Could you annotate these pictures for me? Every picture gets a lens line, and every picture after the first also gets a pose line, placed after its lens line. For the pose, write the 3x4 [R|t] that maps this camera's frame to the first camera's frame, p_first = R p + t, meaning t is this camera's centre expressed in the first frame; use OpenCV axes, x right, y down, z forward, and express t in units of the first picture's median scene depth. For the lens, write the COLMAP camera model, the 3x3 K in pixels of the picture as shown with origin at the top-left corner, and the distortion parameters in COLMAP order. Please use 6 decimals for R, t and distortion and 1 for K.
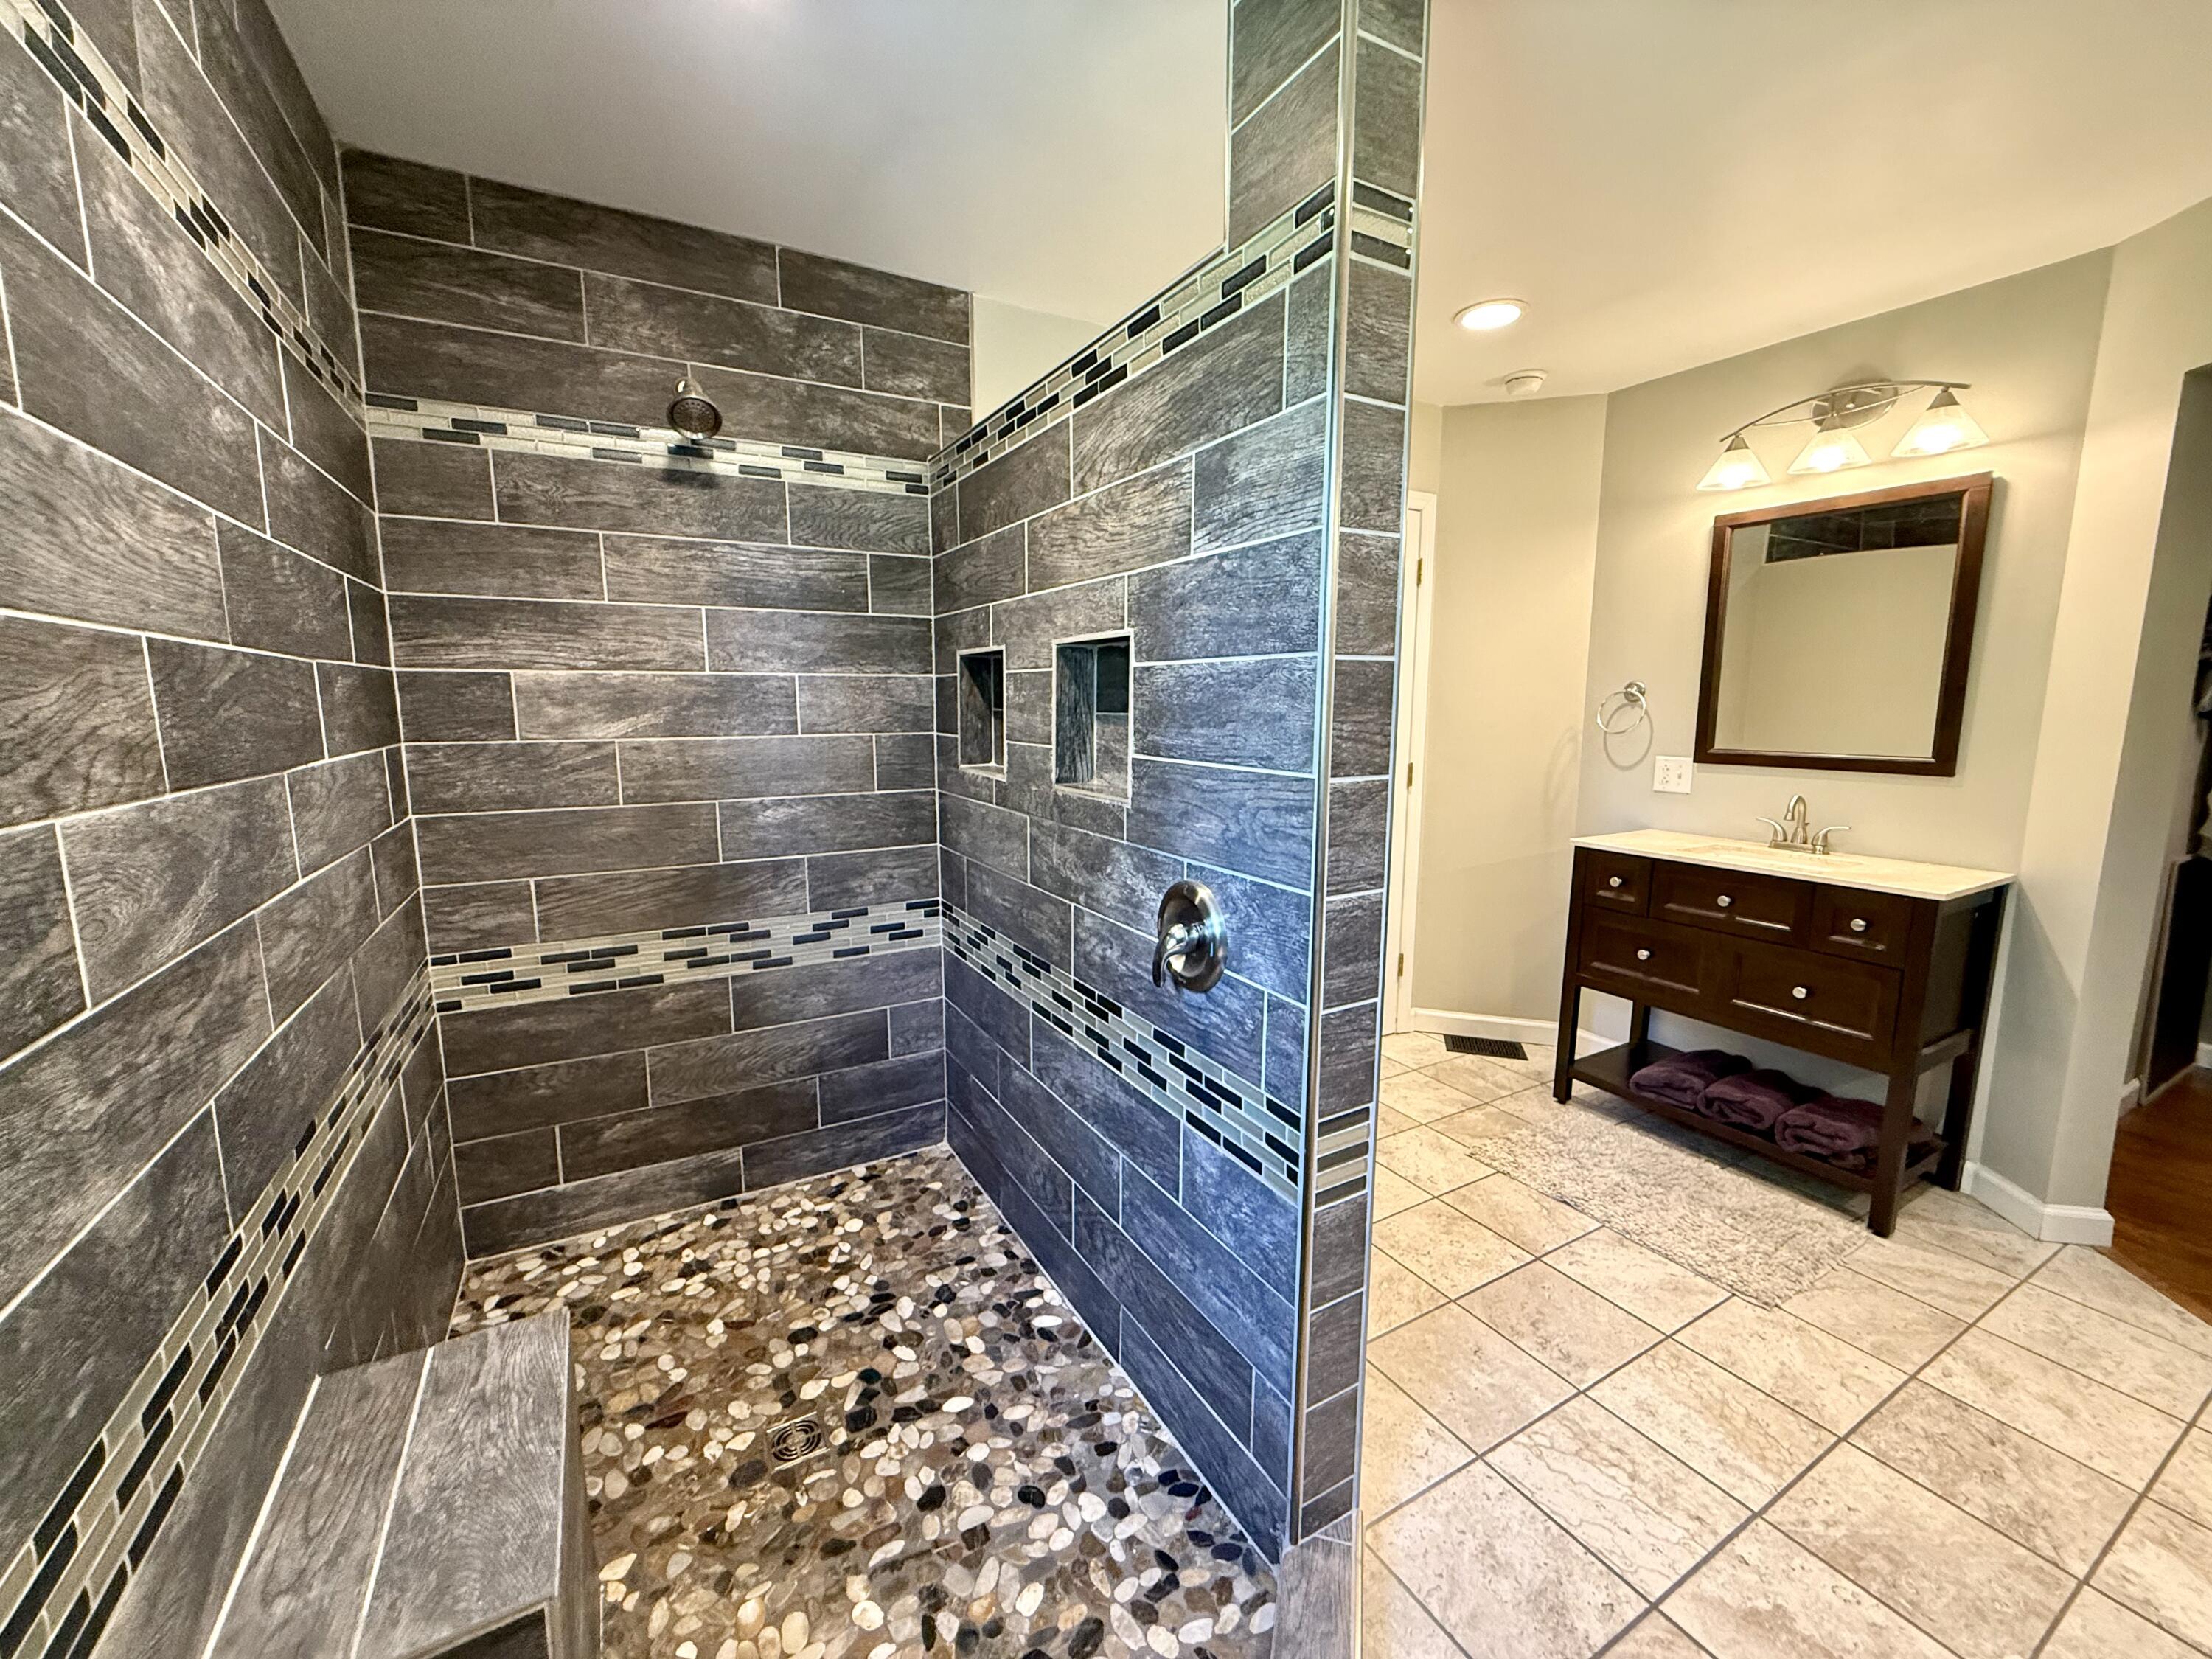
lens RADIAL K [[887.7, 0, 1104.7], [0, 887.7, 827.5], [0, 0, 1]] dist [0.000812, 0.000072]
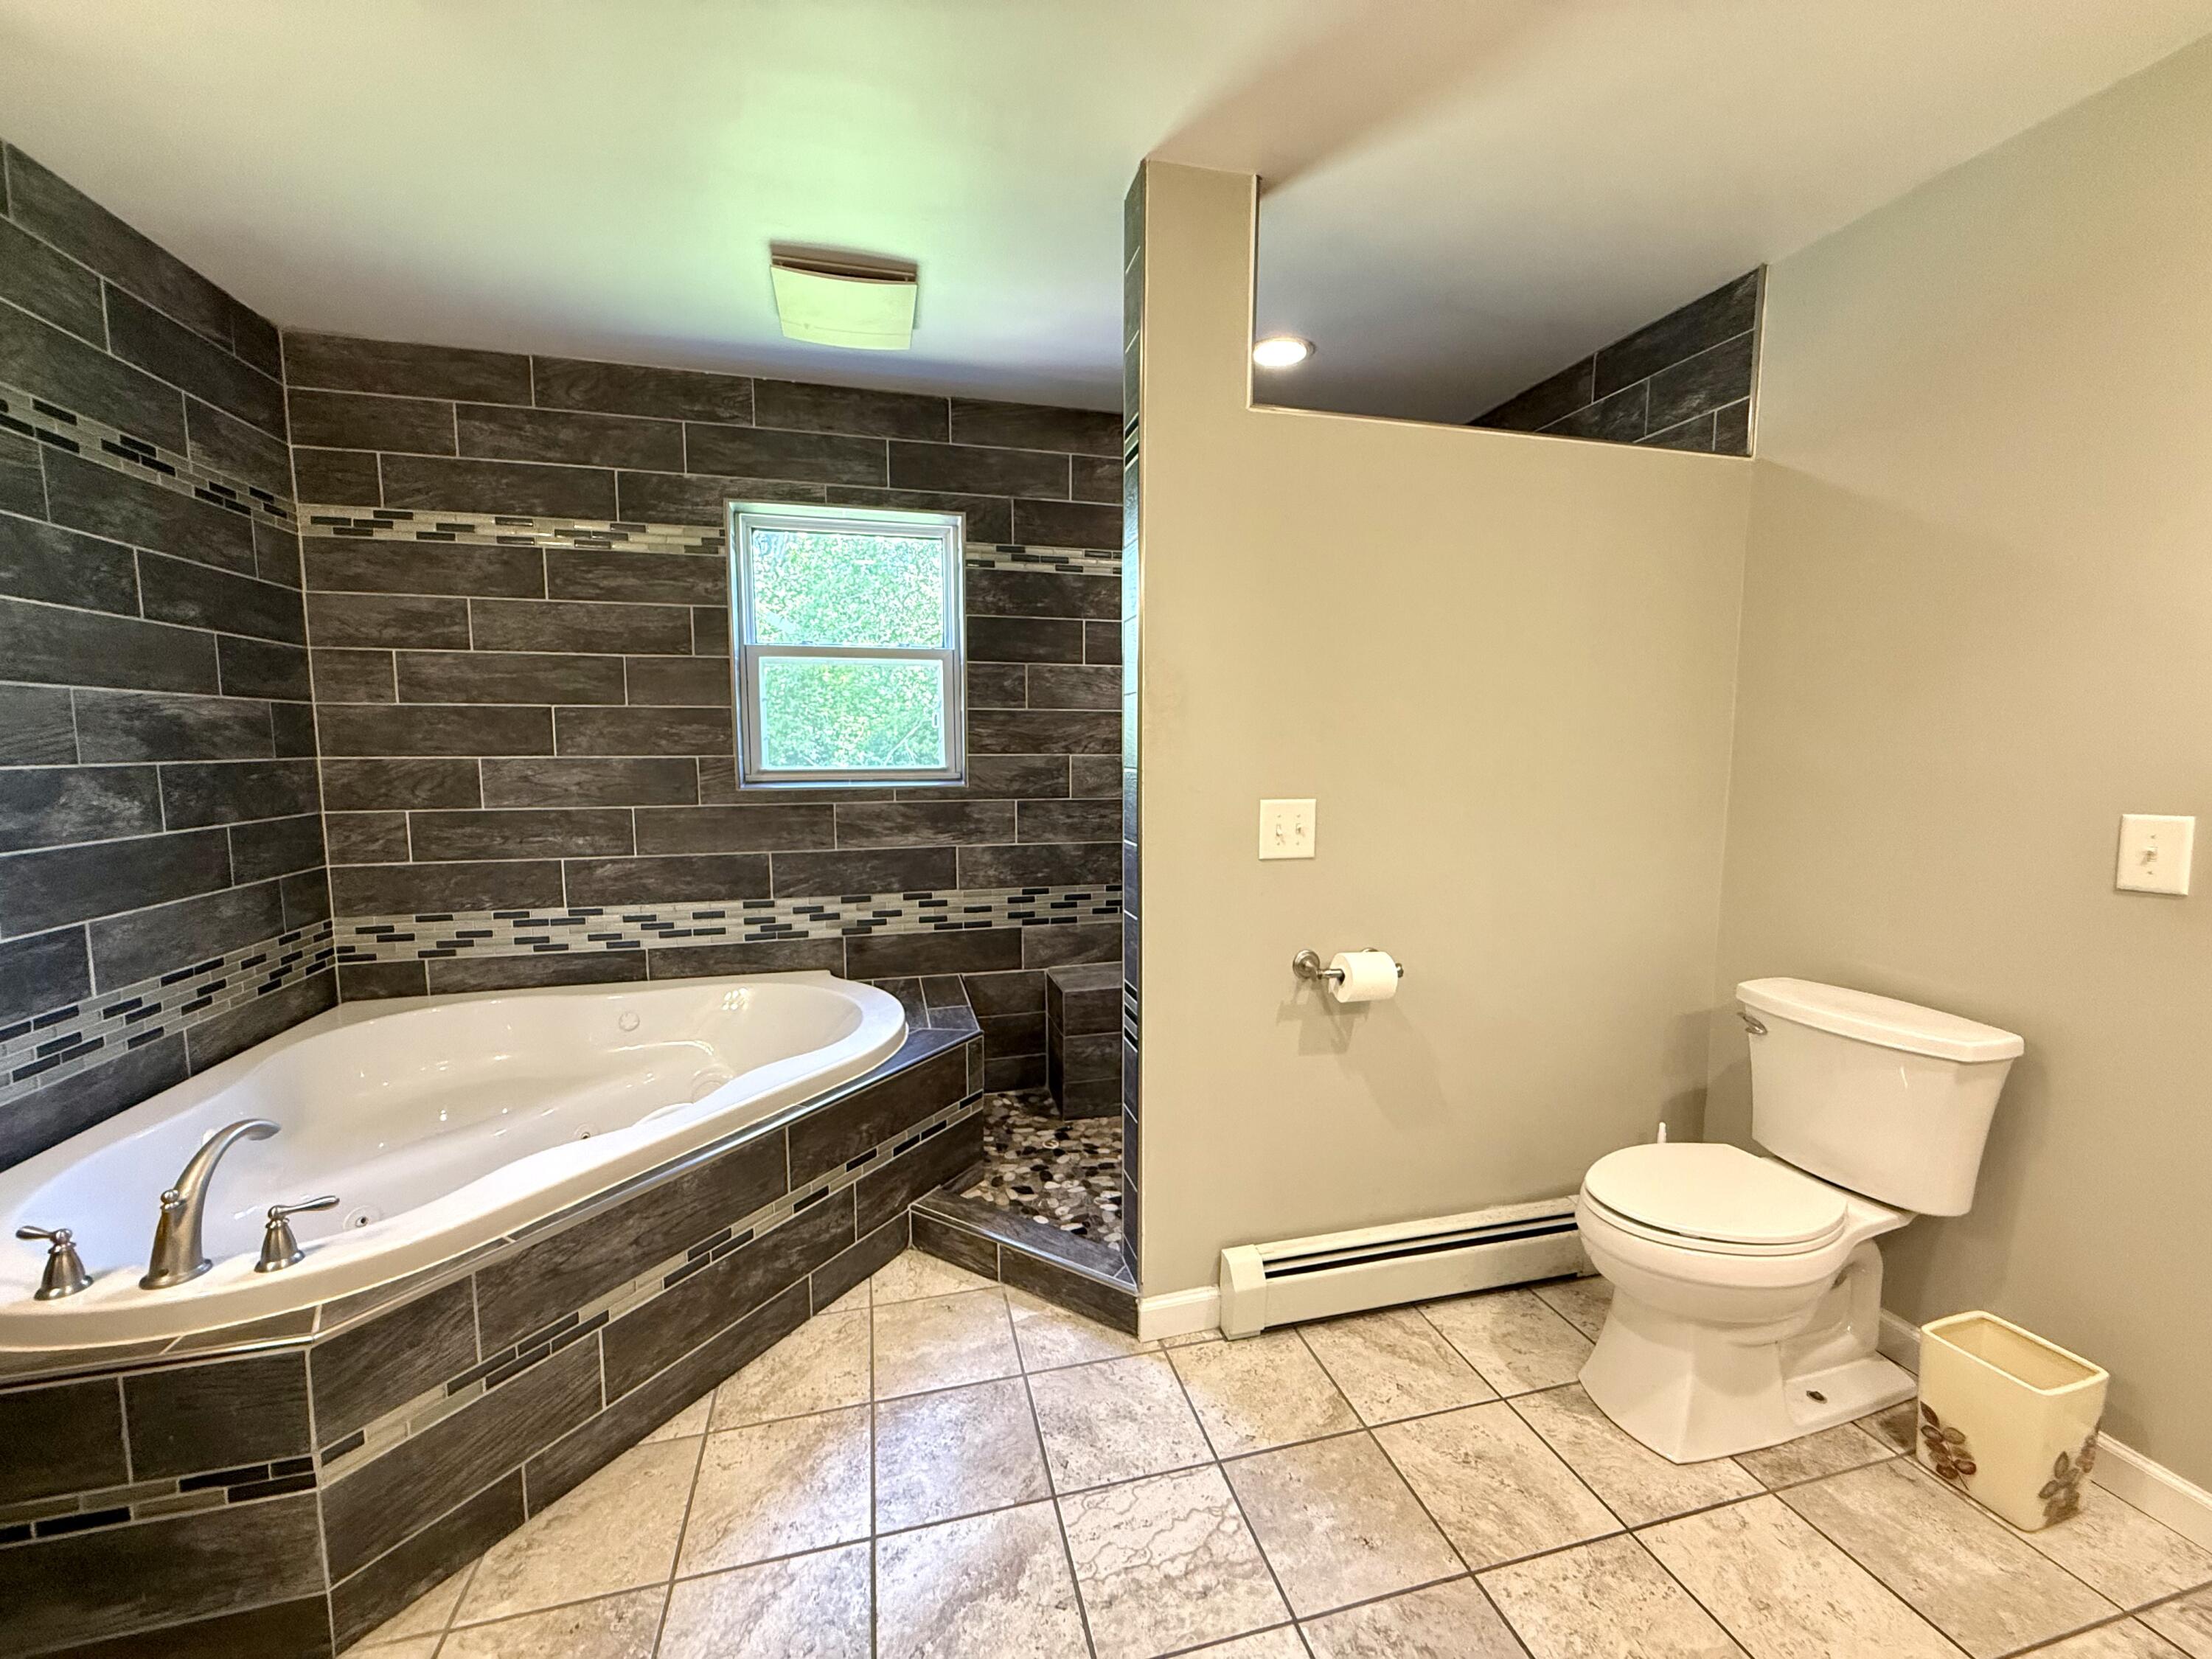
lens RADIAL K [[887.7, 0, 1103.9], [0, 887.7, 826.4], [0, 0, 1]] dist [0.000812, 0.000072]
pose [[-0.258254, 0.094370, -0.961457, 0.977332], [-0.136752, 0.981625, 0.133083, -0.085755], [0.956349, 0.165850, -0.240604, 0.716876]]
